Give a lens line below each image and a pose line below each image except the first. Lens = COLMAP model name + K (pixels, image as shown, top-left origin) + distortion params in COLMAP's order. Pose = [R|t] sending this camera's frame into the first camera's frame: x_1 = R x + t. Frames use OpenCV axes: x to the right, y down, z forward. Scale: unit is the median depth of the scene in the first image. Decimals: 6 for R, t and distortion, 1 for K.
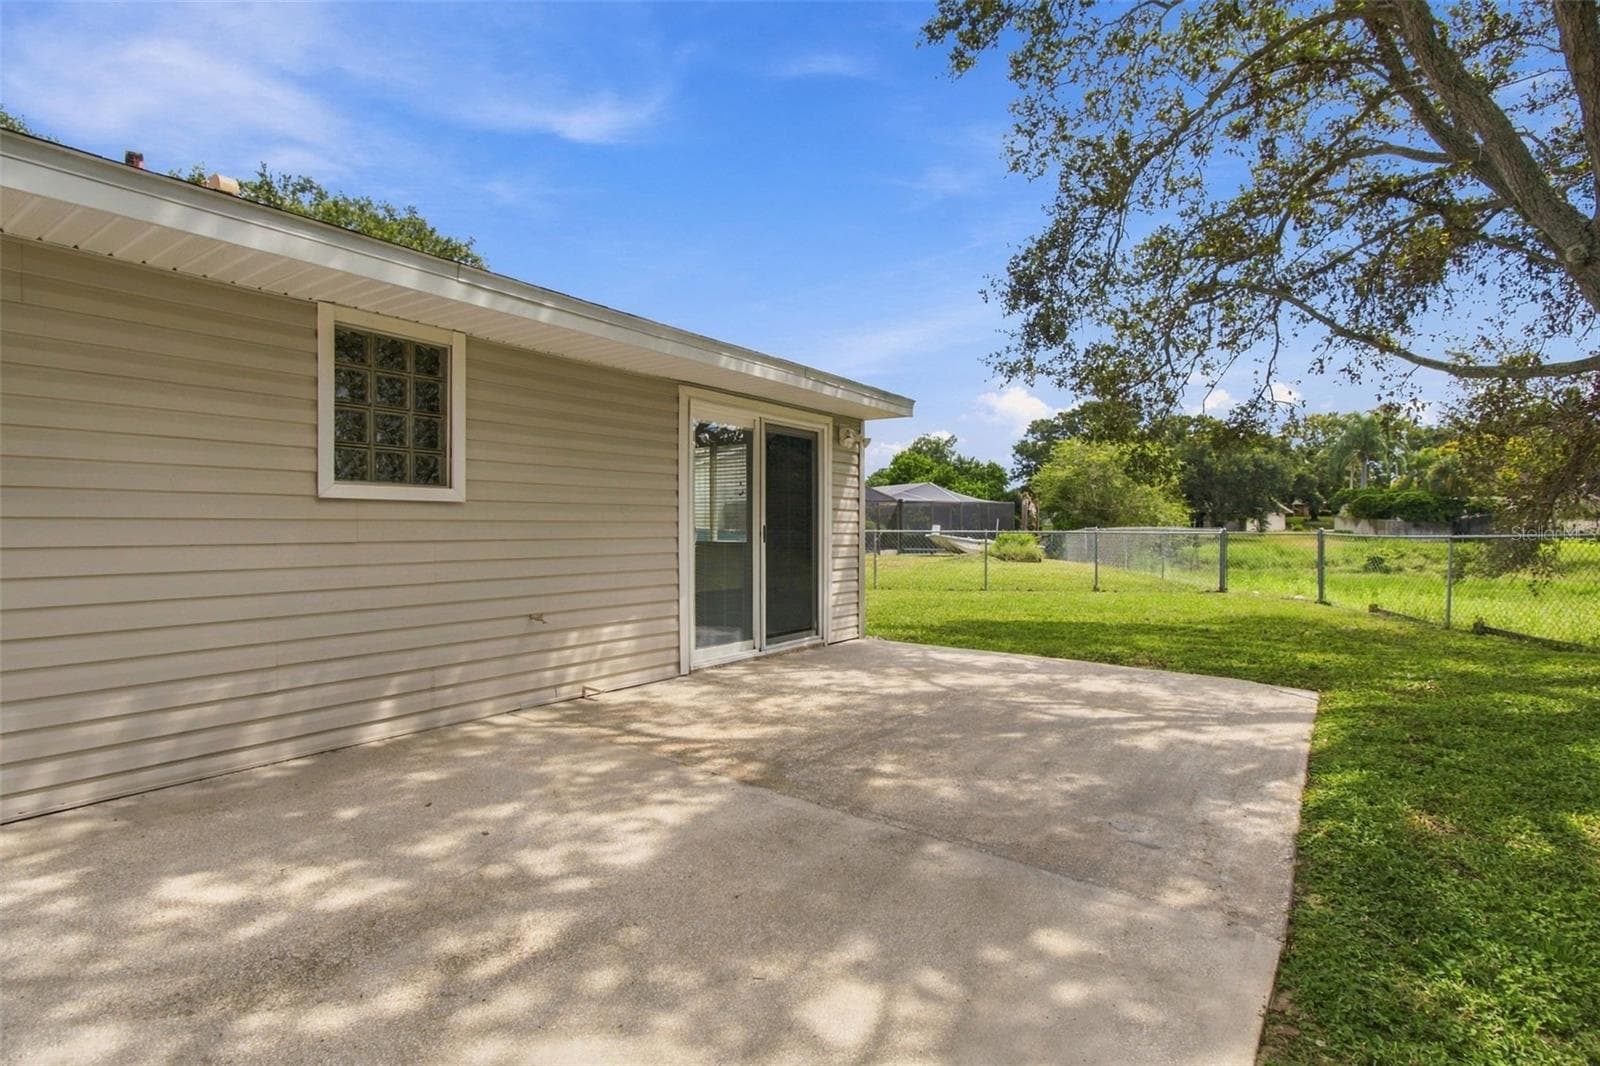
lens RADIAL K [[805.6, 0, 800.0], [0, 805.6, 533.0], [0, 0, 1]] dist [0.011264, 0.001363]
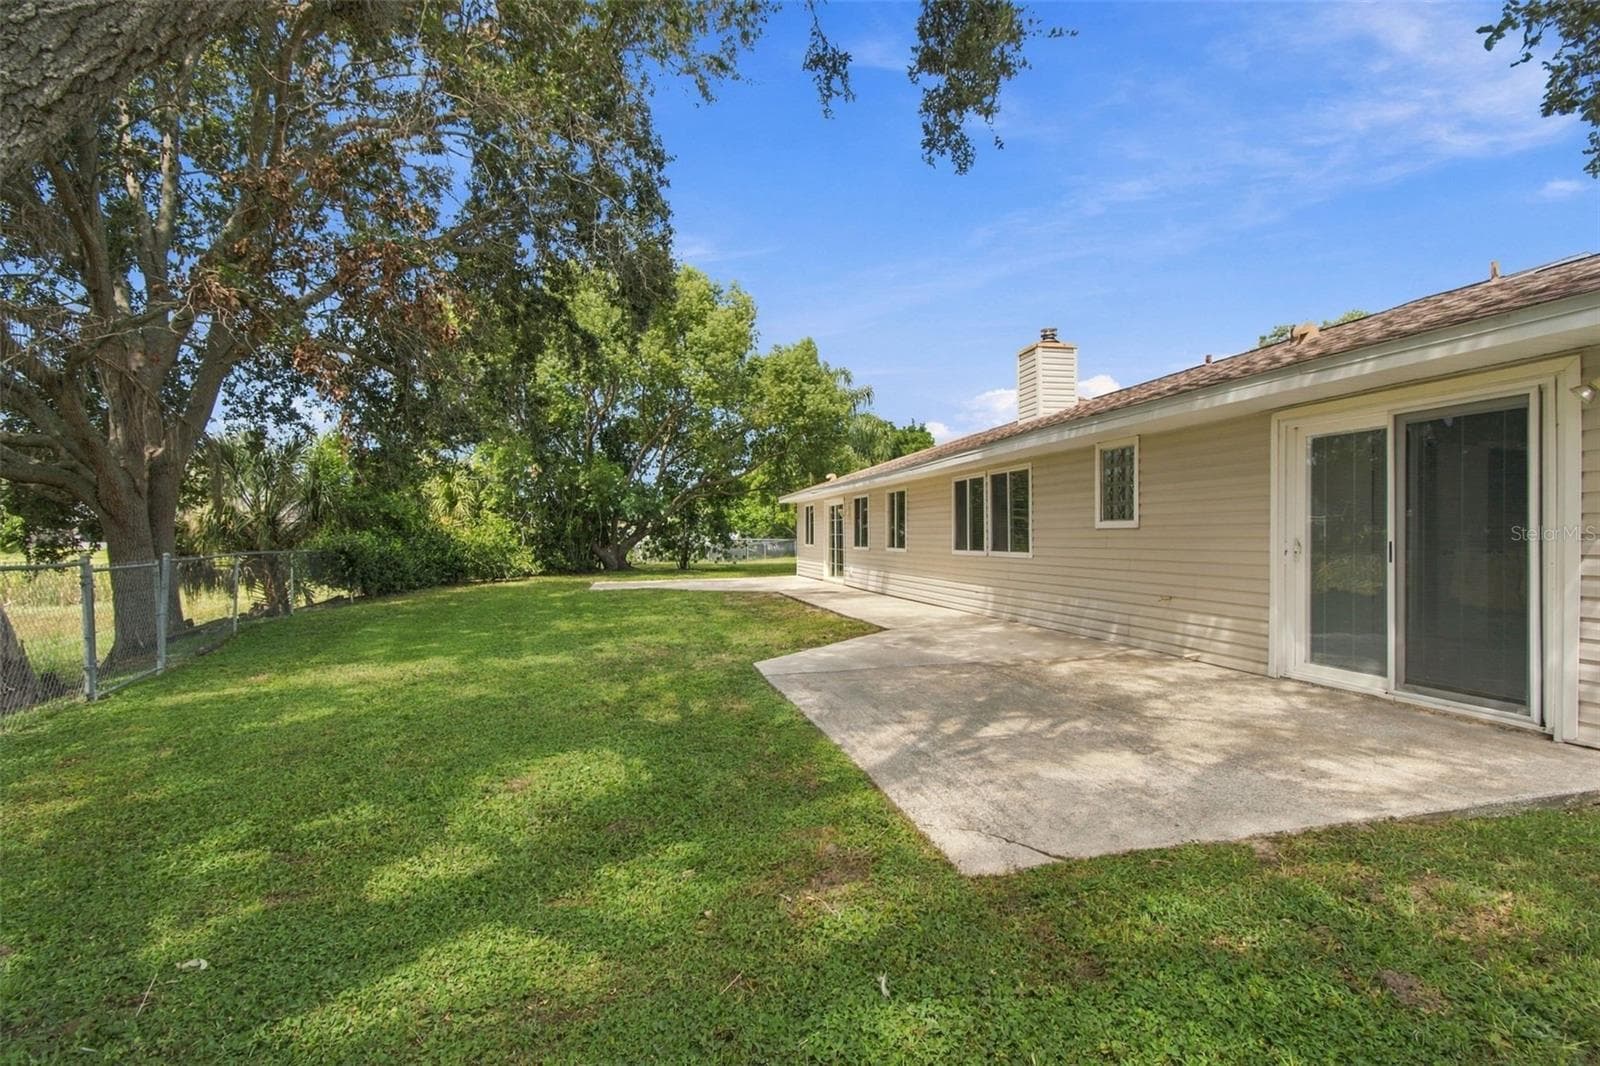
lens RADIAL K [[805.6, 0, 800.0], [0, 805.6, 533.0], [0, 0, 1]] dist [0.011264, 0.001363]
pose [[-0.684818, -0.002343, -0.728710, 1.603379], [-0.000773, 0.999997, -0.002488, -0.022951], [0.728714, -0.001140, -0.684818, 1.886143]]
